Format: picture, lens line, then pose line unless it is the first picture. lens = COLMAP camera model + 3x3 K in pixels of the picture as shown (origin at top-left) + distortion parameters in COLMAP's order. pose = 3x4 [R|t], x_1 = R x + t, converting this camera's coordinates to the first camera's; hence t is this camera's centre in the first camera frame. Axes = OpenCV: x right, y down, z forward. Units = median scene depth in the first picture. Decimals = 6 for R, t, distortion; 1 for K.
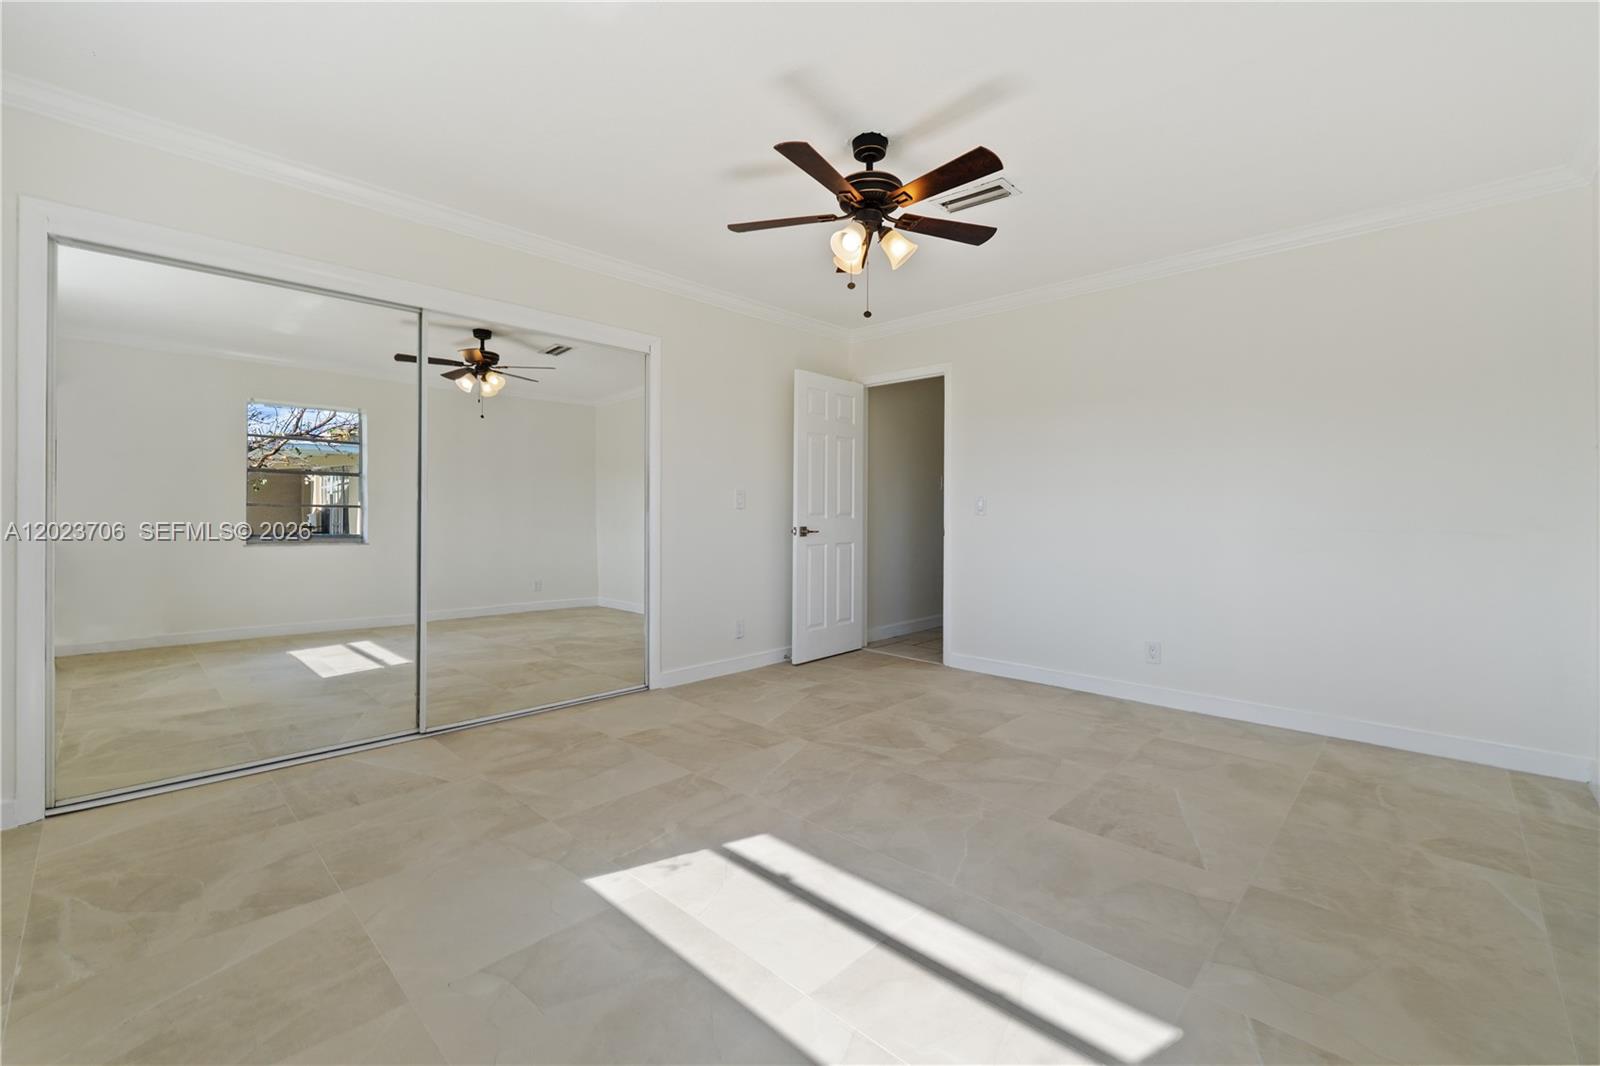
lens RADIAL K [[665.1, 0, 800.0], [0, 665.1, 533.0], [0, 0, 1]] dist [-0.008161, -0.000048]
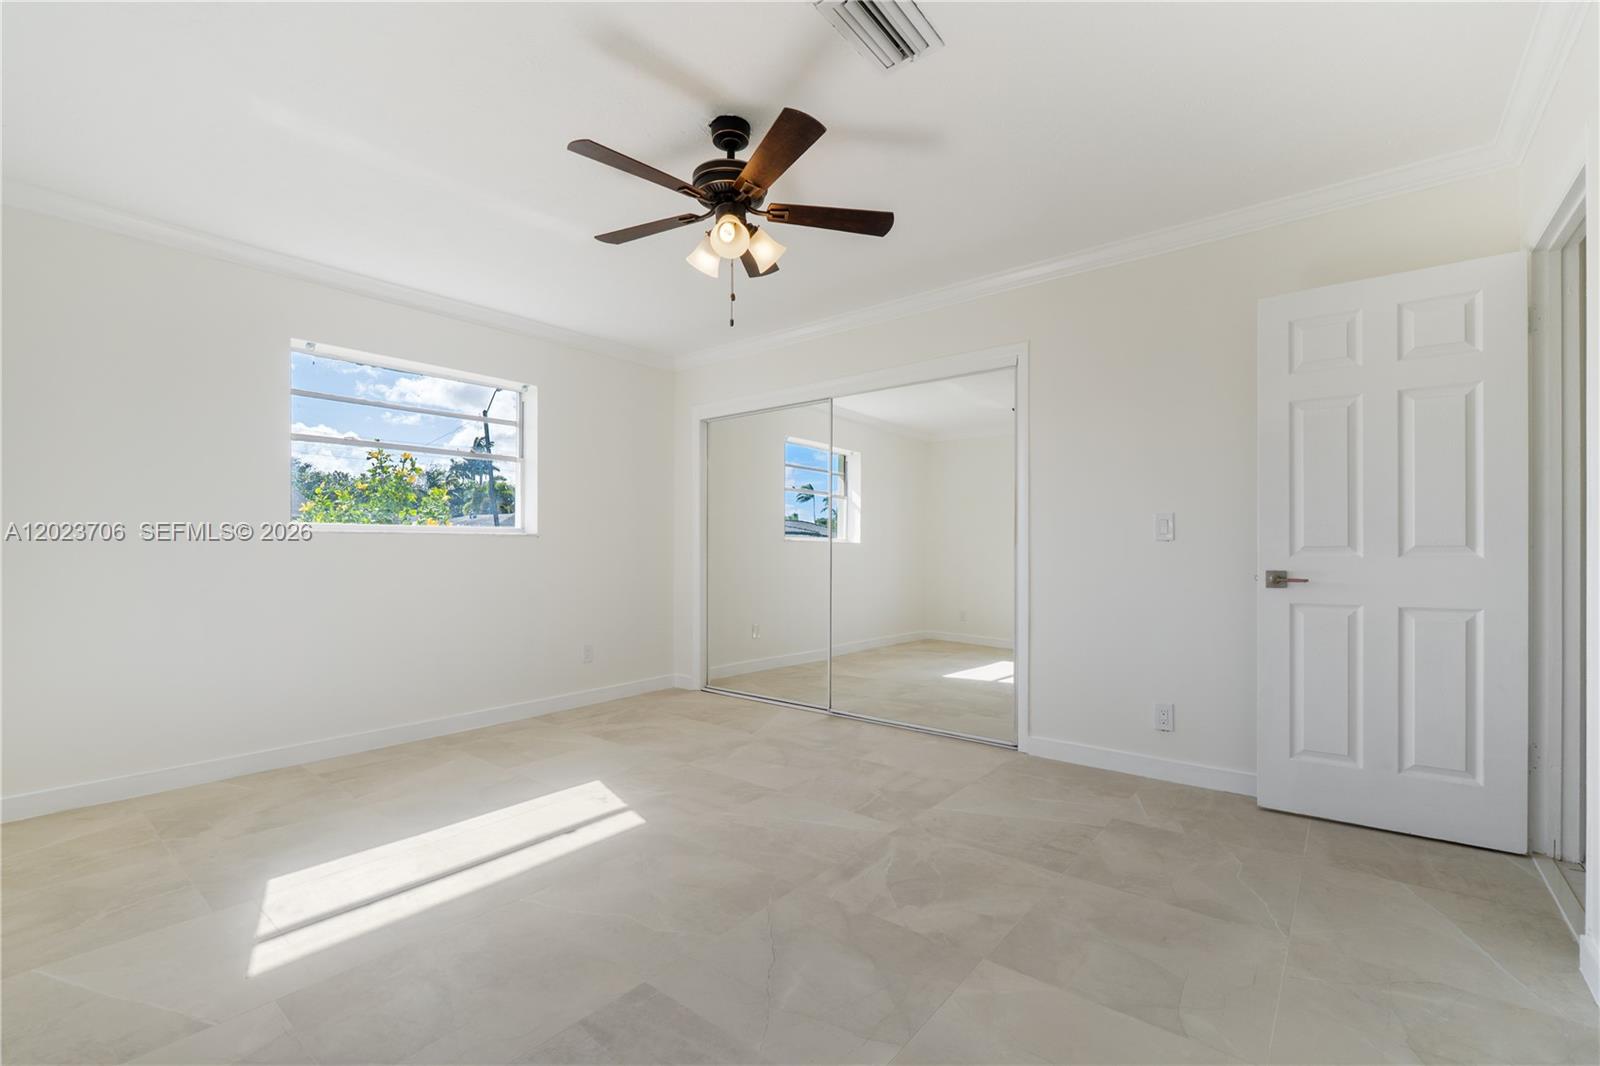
lens RADIAL K [[679.0, 0, 801.6], [0, 679.0, 523.5], [0, 0, 1]] dist [-0.005218, -0.000115]
pose [[0.092752, -0.040294, -0.994874, 0.942295], [-0.025198, 0.998766, -0.042801, -0.025670], [0.995370, 0.029039, 0.091622, 0.908709]]
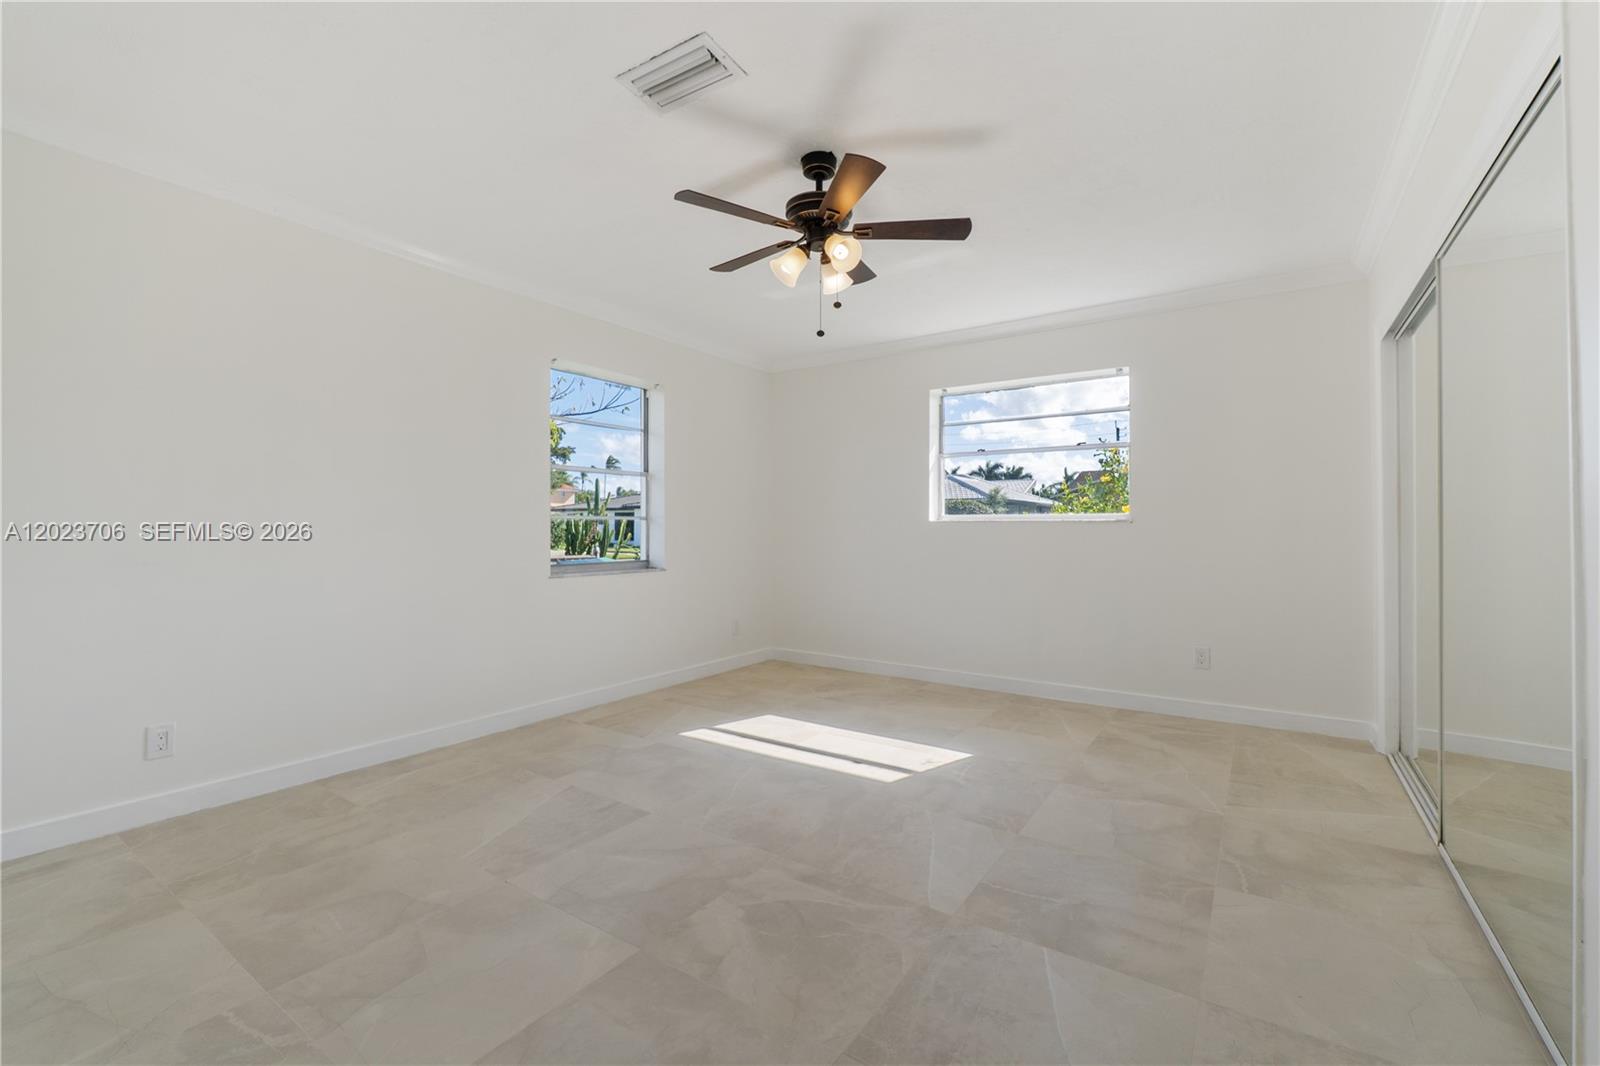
lens RADIAL K [[689.6, 0, 810.2], [0, 689.6, 534.1], [0, 0, 1]] dist [-0.003059, -0.000050]
pose [[-0.983599, -0.005442, -0.180289, 0.269470], [-0.012120, 0.999280, 0.035959, -0.061405], [0.179963, 0.037554, -0.982956, 1.796827]]
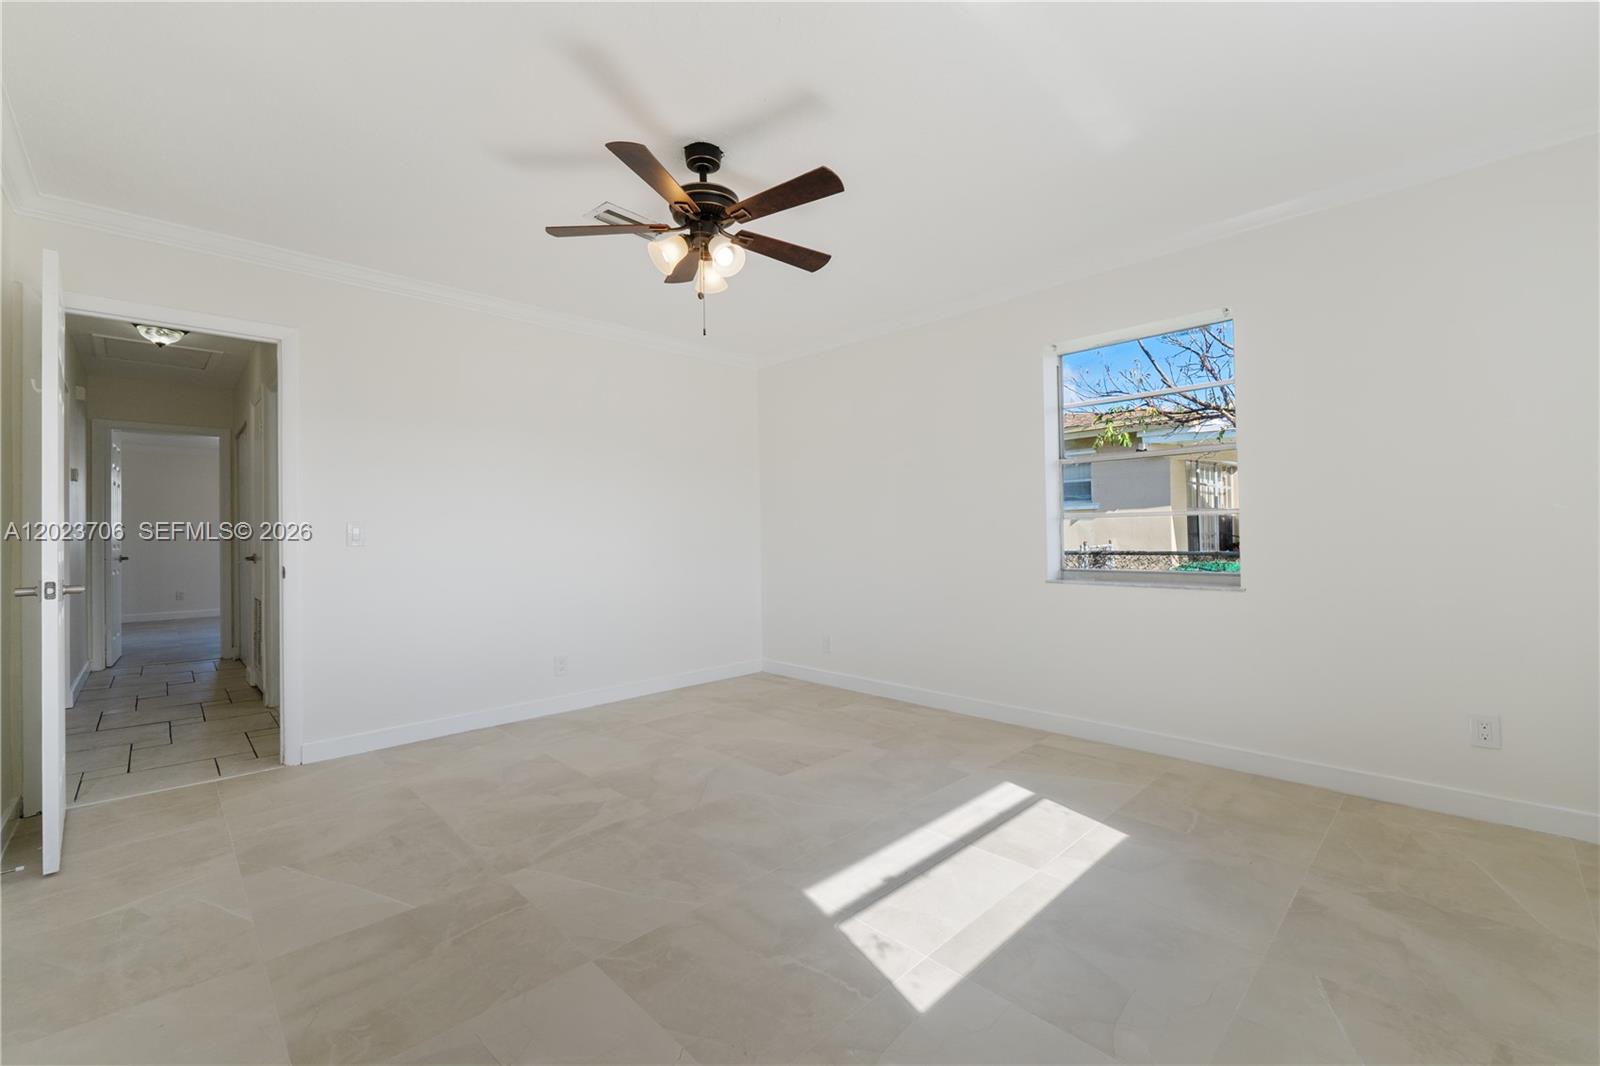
lens RADIAL K [[665.1, 0, 800.0], [0, 665.1, 533.0], [0, 0, 1]] dist [-0.008161, -0.000048]
pose [[0.034443, -0.005473, 0.999392, -0.766771], [0.041361, 0.999136, 0.004046, -0.038799], [-0.998550, 0.041196, 0.034639, 0.752388]]
